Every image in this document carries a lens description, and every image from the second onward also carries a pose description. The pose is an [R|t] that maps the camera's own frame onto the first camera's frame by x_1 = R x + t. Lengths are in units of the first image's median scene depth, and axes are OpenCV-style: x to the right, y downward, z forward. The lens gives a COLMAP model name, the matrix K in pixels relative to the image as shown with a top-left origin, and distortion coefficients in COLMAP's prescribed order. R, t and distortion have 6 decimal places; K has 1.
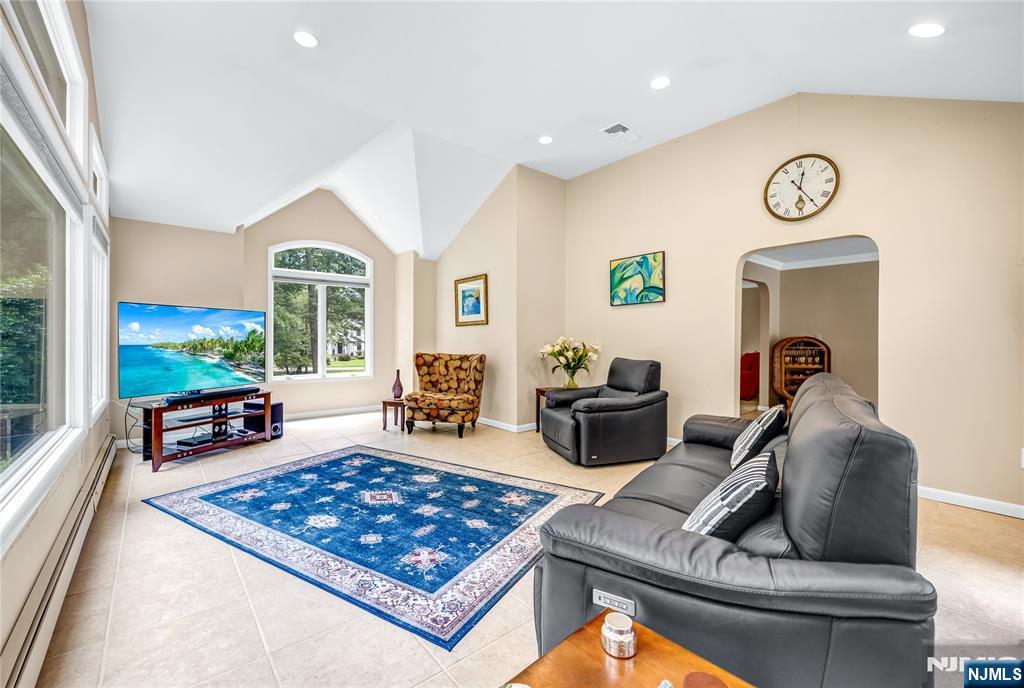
lens RADIAL K [[428.4, 0, 505.1], [0, 428.4, 341.9], [0, 0, 1]] dist [0.003187, 0.000243]
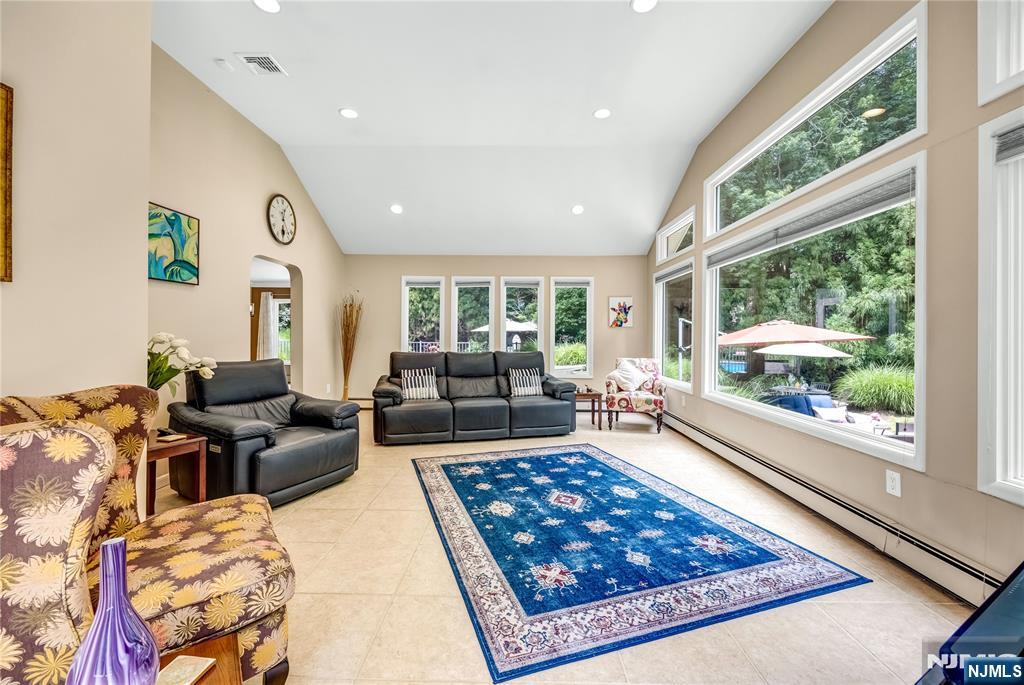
lens RADIAL K [[424.7, 0, 509.6], [0, 424.7, 338.7], [0, 0, 1]] dist [-0.001402, -0.000182]
pose [[-0.763515, -0.013636, 0.645646, -0.747689], [-0.004903, 0.999871, 0.015318, -0.018168], [-0.645772, 0.008530, -0.763483, 1.678092]]
